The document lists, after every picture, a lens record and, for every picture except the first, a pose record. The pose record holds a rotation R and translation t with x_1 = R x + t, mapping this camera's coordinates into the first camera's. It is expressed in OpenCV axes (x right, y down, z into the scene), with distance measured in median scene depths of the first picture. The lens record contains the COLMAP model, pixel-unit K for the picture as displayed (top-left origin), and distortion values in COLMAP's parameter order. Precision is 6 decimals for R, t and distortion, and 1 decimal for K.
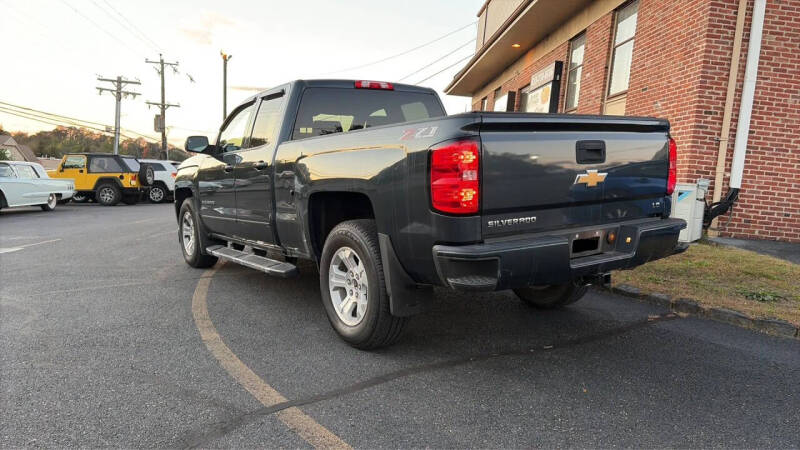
lens RADIAL K [[573.0, 0, 399.6], [0, 573.0, 223.7], [0, 0, 1]] dist [0.055931, -0.056842]
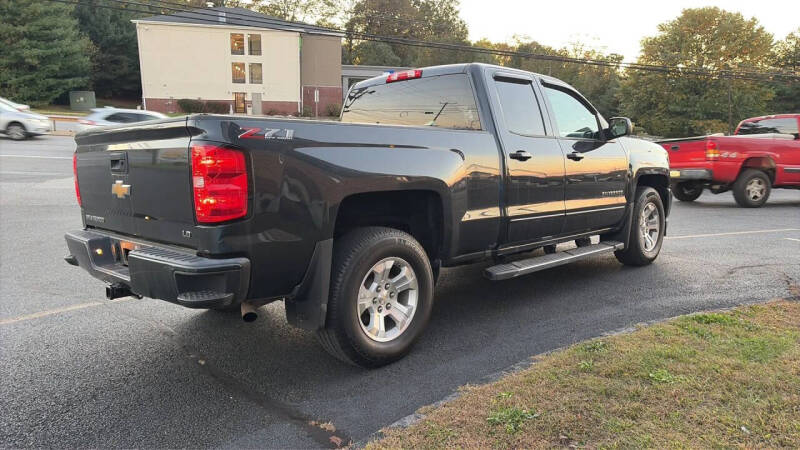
lens RADIAL K [[573.0, 0, 404.5], [0, 573.0, 223.3], [0, 0, 1]] dist [0.055931, -0.056842]
pose [[0.170992, 0.138601, -0.975475, 1.334743], [-0.085936, 0.988381, 0.125371, -0.179900], [0.981518, 0.062391, 0.180916, 1.253713]]
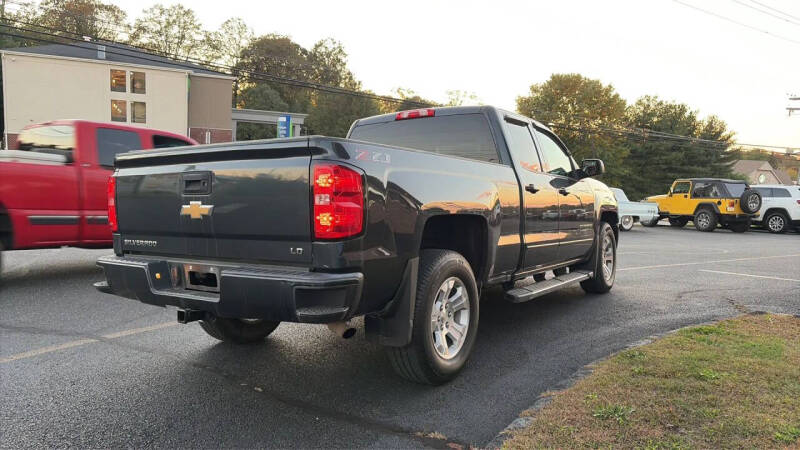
lens RADIAL K [[573.0, 0, 405.2], [0, 573.0, 218.9], [0, 0, 1]] dist [0.055931, -0.056842]
pose [[0.364634, 0.054184, -0.929573, 1.314338], [-0.100163, 0.994795, 0.018695, -0.113450], [0.925748, 0.086292, 0.368164, 0.934696]]
